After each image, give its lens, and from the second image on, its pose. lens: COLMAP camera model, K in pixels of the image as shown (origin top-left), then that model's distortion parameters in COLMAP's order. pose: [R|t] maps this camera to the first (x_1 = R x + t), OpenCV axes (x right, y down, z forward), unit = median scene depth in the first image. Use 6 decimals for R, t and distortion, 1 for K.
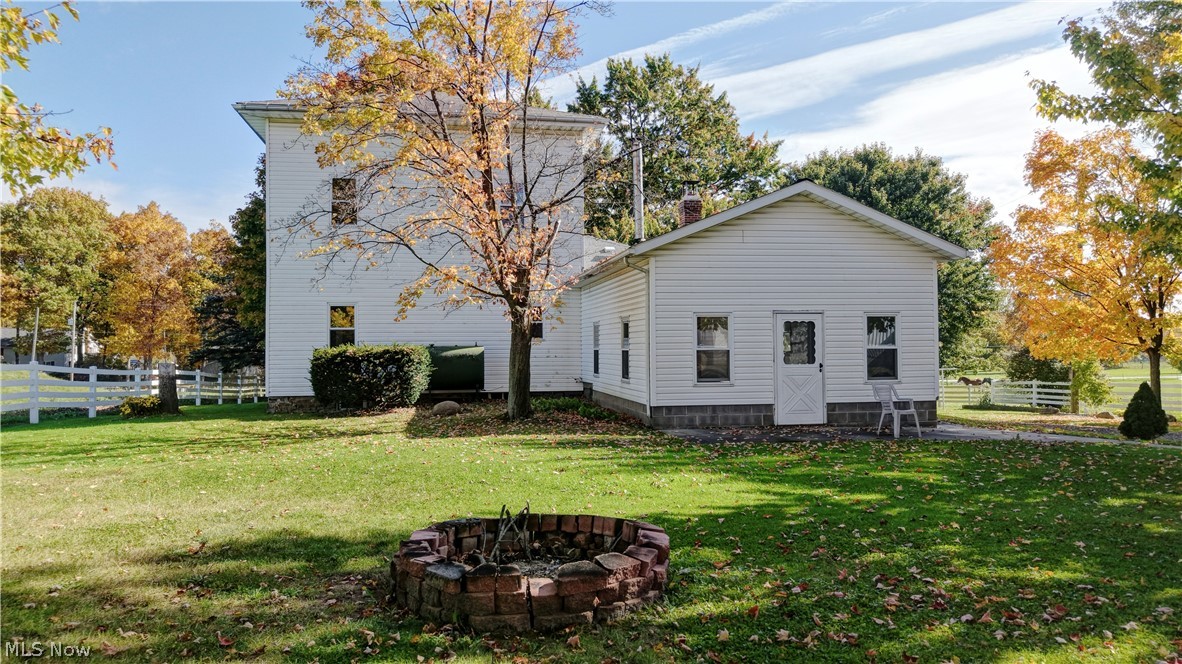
lens RADIAL K [[762.9, 0, 593.5], [0, 762.9, 342.7], [0, 0, 1]] dist [-0.001950, -0.006122]
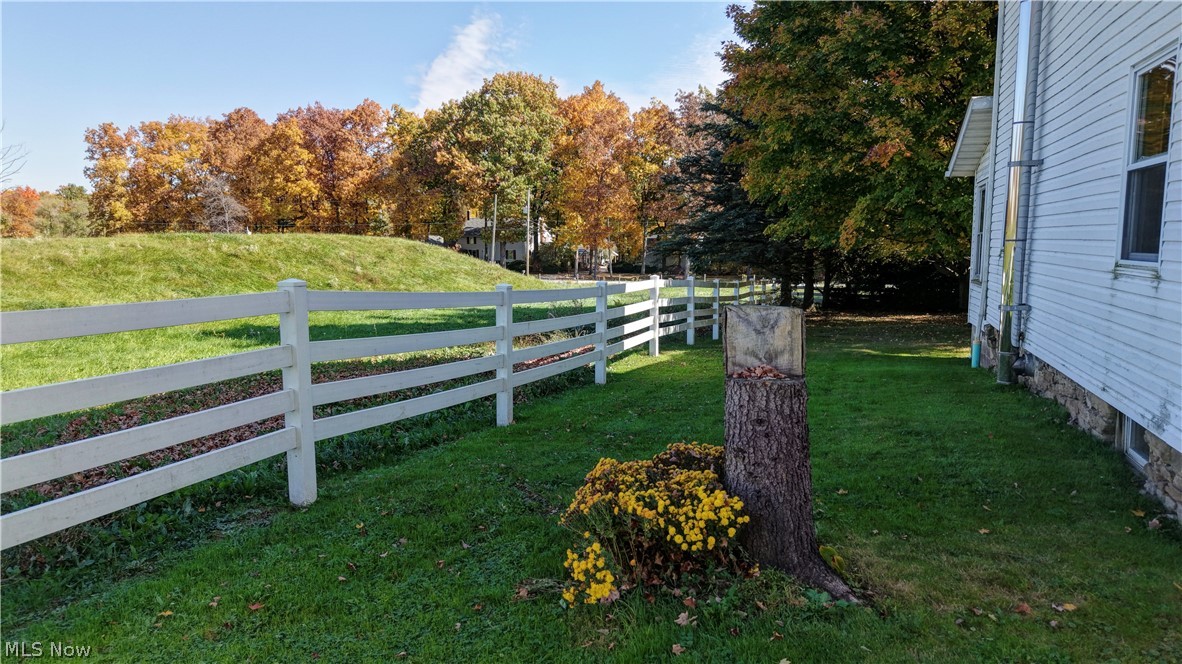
lens RADIAL K [[762.9, 0, 593.5], [0, 762.9, 342.7], [0, 0, 1]] dist [-0.001950, -0.006122]
pose [[0.865011, 0.066032, -0.497389, -0.098534], [0.006432, 0.989762, 0.142583, 0.001257], [0.501712, -0.126535, 0.855730, 0.159279]]
